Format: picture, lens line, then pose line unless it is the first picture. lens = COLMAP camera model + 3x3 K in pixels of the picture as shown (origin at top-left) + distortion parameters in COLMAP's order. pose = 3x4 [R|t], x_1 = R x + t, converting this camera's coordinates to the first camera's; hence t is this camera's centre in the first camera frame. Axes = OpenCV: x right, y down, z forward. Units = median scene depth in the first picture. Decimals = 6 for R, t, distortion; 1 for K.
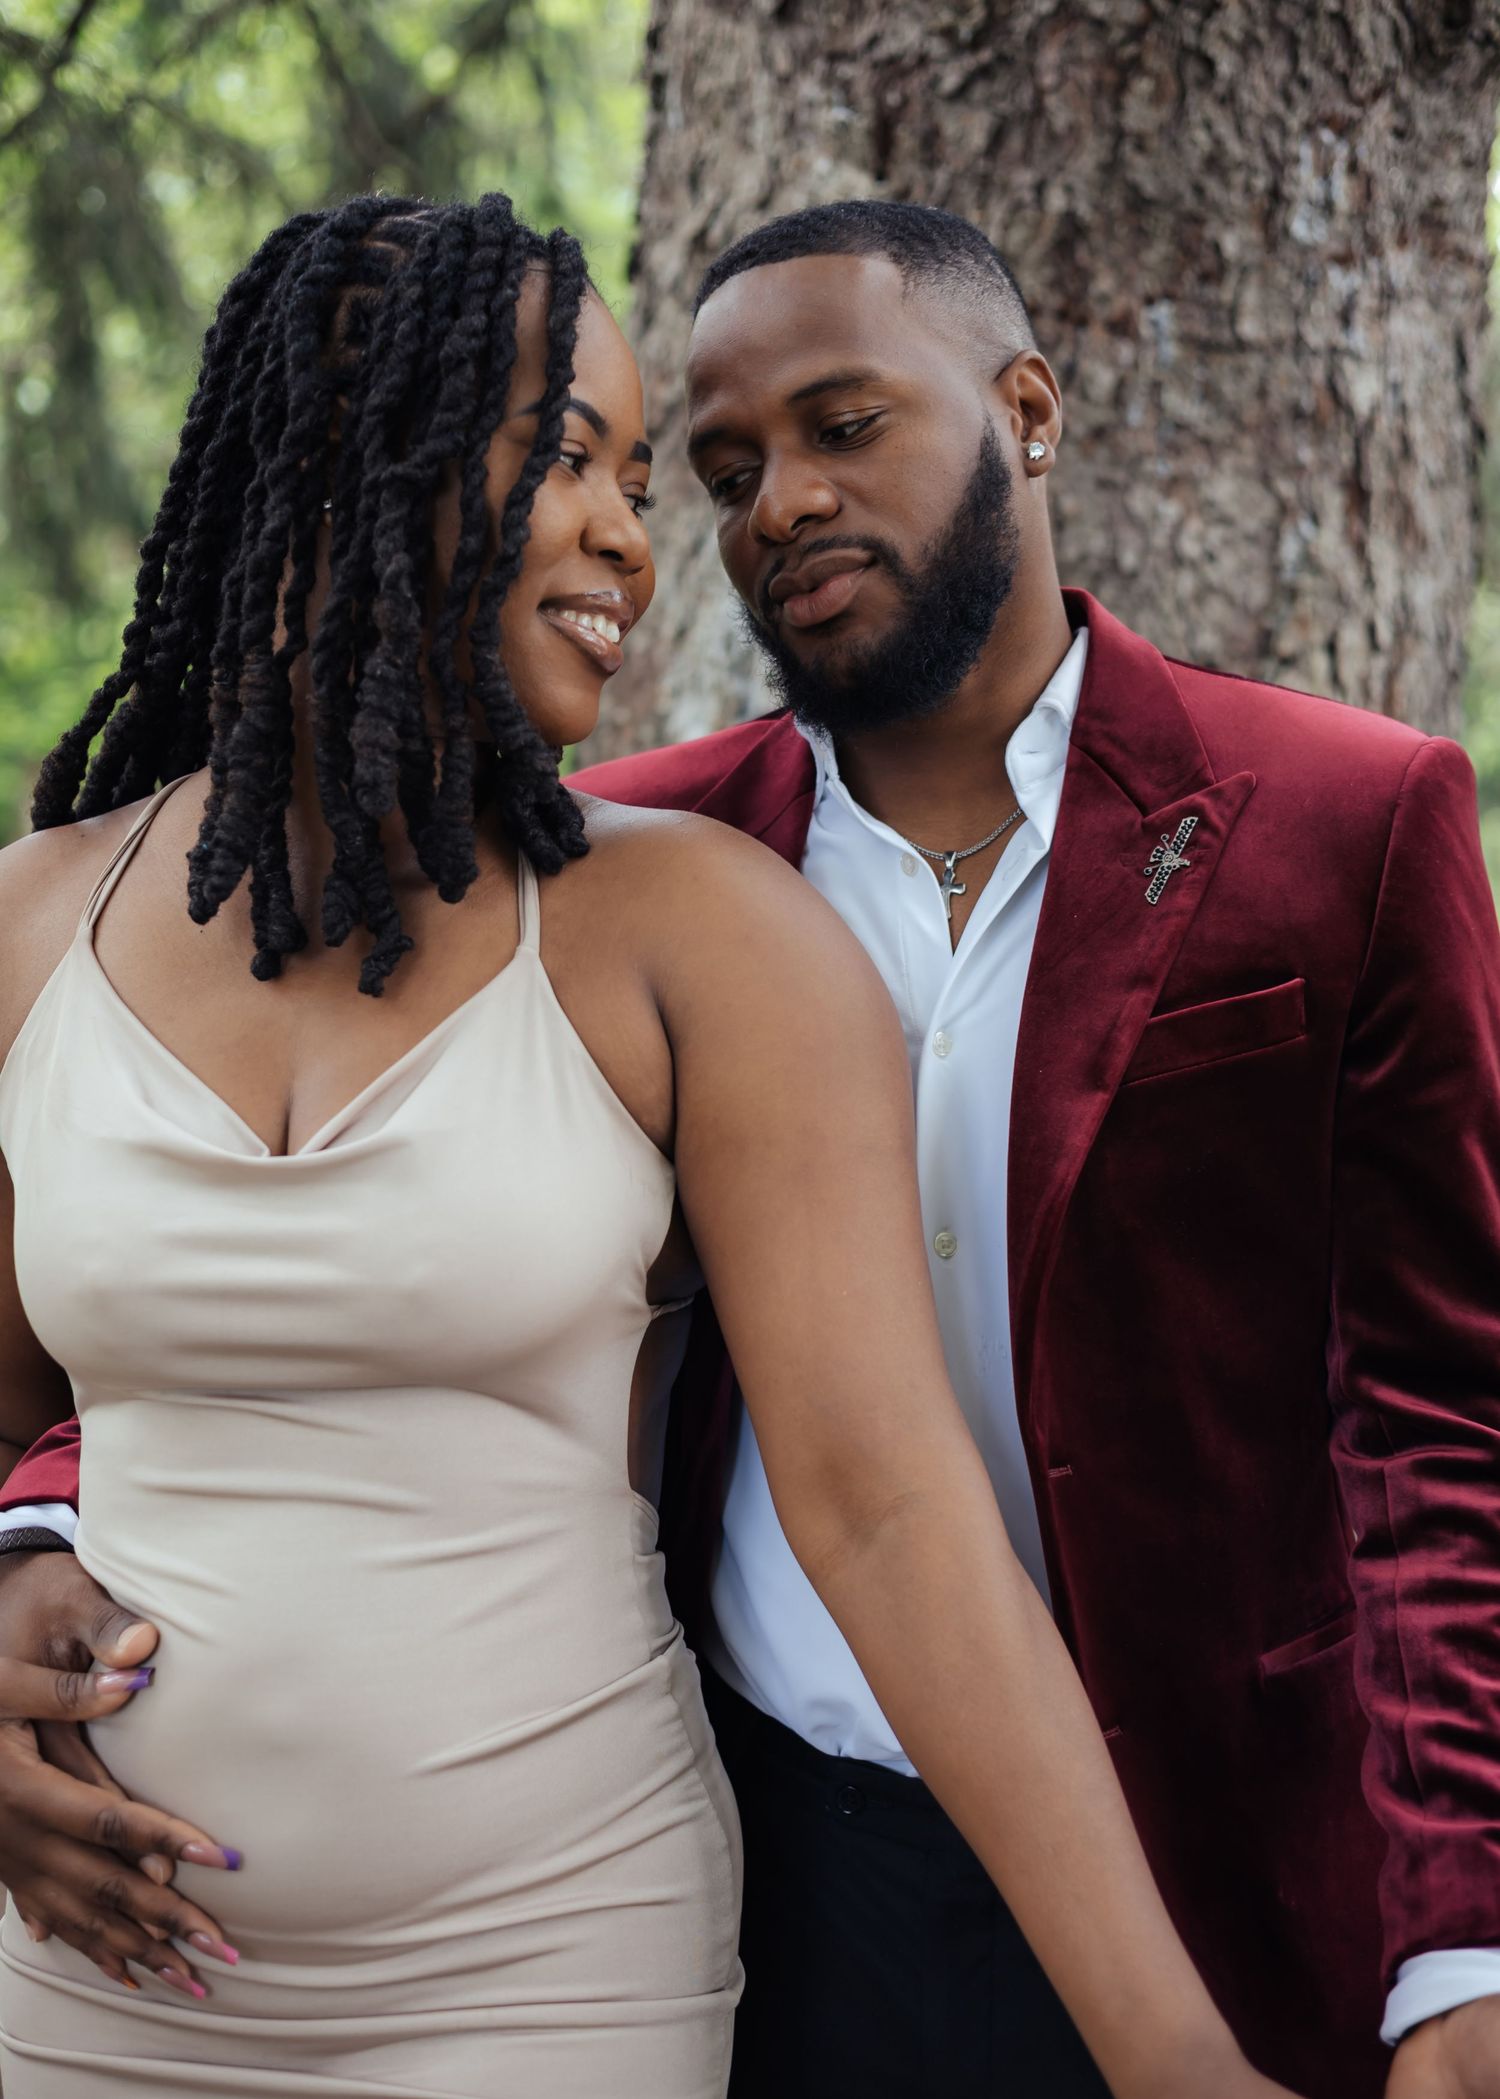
lens RADIAL K [[3128.3, 0, 750.2], [0, 3128.3, 1049.5], [0, 0, 1]] dist [0.012008, 0.000000]
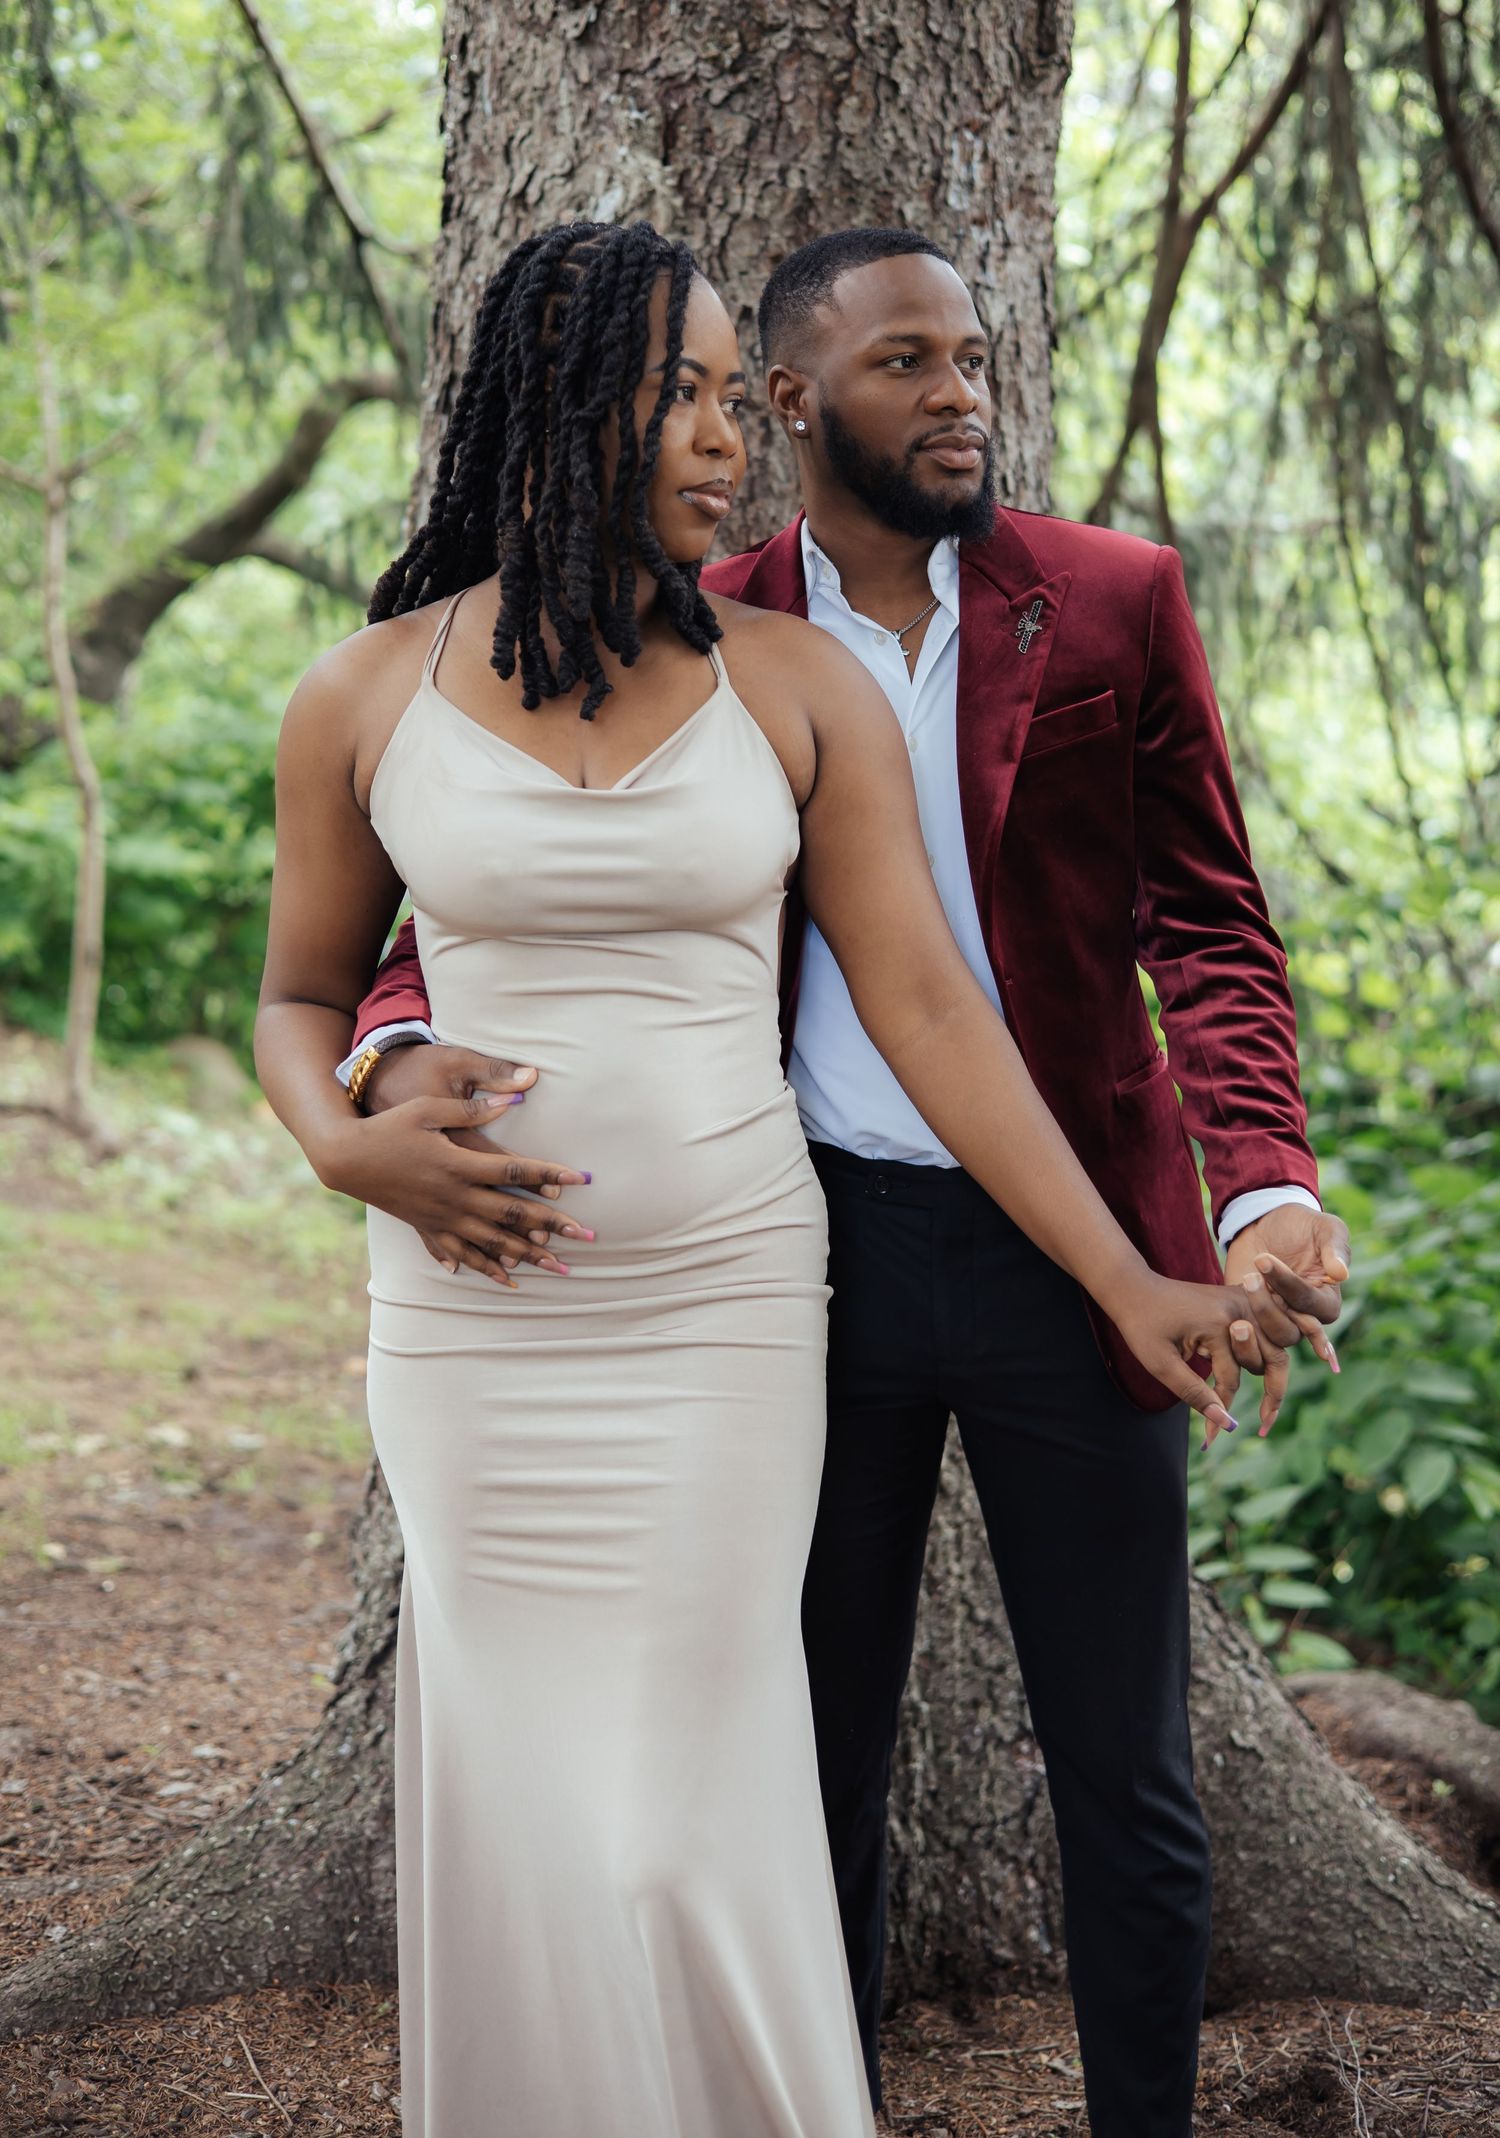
lens RADIAL K [[3154.7, 0, 749.8], [0, 3154.7, 1069.1], [0, 0, 1]] dist [0.009124, 0.000000]
pose [[0.974314, -0.052978, 0.218873, -0.257589], [0.040216, 0.997243, 0.062358, 0.042430], [-0.221574, -0.051954, 0.973759, -0.418319]]
